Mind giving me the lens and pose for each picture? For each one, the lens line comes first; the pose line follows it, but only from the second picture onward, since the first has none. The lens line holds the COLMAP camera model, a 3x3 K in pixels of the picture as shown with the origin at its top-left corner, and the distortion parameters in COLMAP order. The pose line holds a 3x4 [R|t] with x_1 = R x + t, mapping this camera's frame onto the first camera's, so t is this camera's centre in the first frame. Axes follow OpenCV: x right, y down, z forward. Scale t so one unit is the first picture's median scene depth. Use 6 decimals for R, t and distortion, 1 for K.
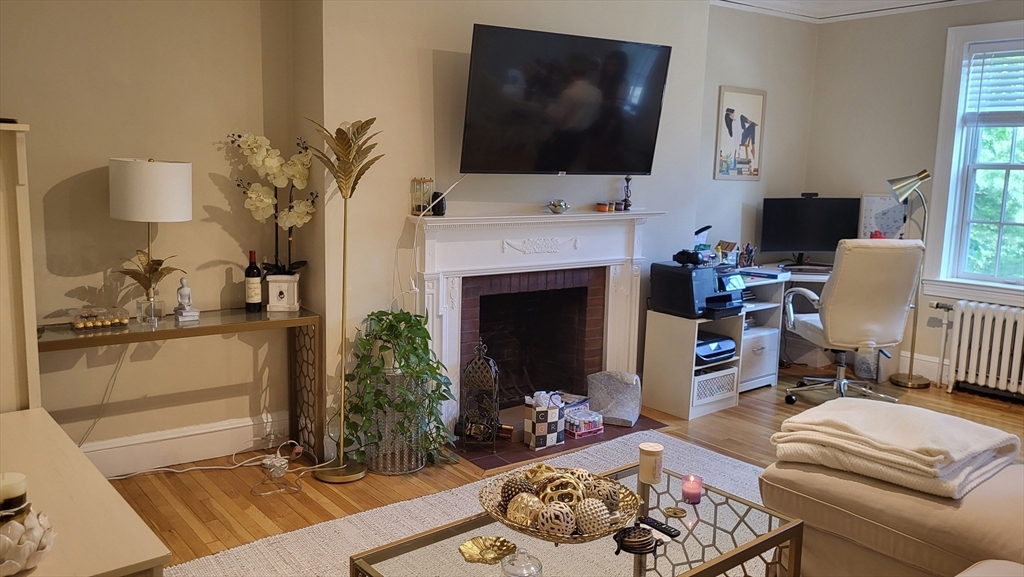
lens RADIAL K [[809.2, 0, 512.0], [0, 809.2, 288.5], [0, 0, 1]] dist [0.010024, 0.002785]
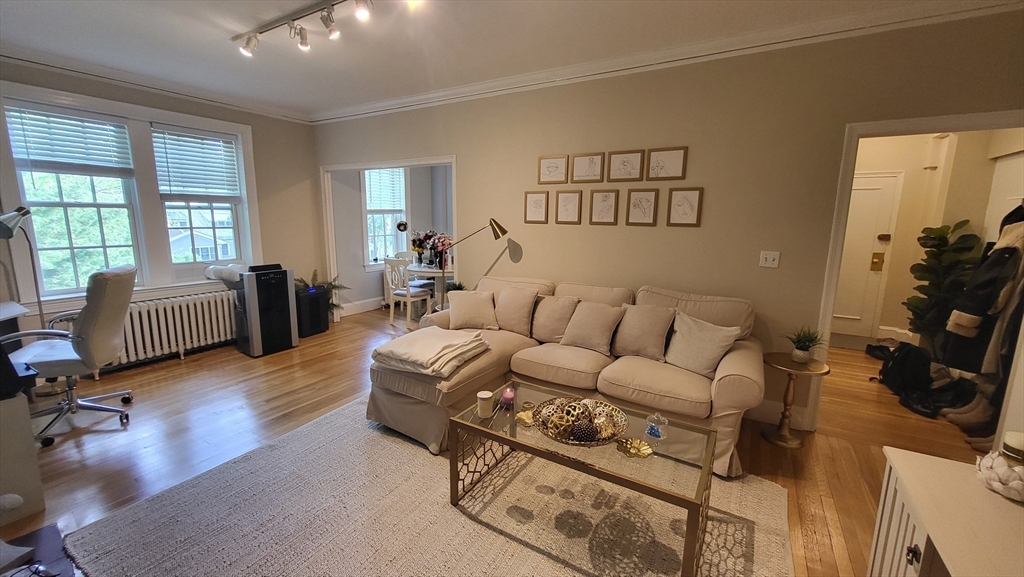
lens RADIAL K [[409.6, 0, 512.0], [0, 409.6, 288.5], [0, 0, 1]] dist [-0.000915, 0.000067]
pose [[-0.327052, -0.184776, 0.926766, -0.297494], [0.121838, 0.964268, 0.235250, -0.098885], [-0.937119, 0.189854, -0.292853, 0.622802]]
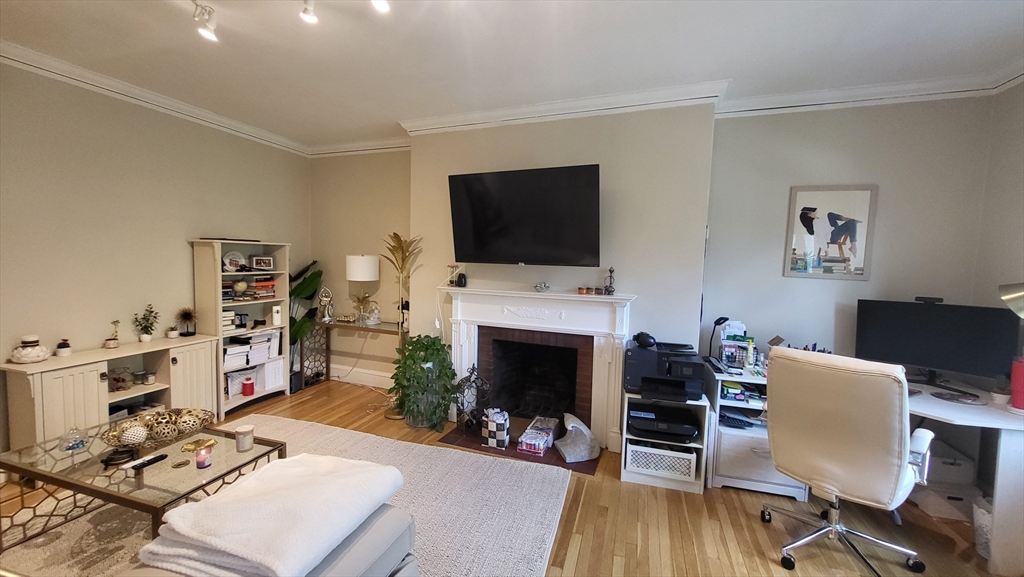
lens RADIAL K [[409.6, 0, 512.0], [0, 409.6, 288.5], [0, 0, 1]] dist [-0.000915, 0.000067]
pose [[0.548335, 0.058091, -0.834238, 0.595748], [-0.143132, 0.989383, -0.025184, -0.068252], [0.823918, 0.133215, 0.550828, 0.514834]]
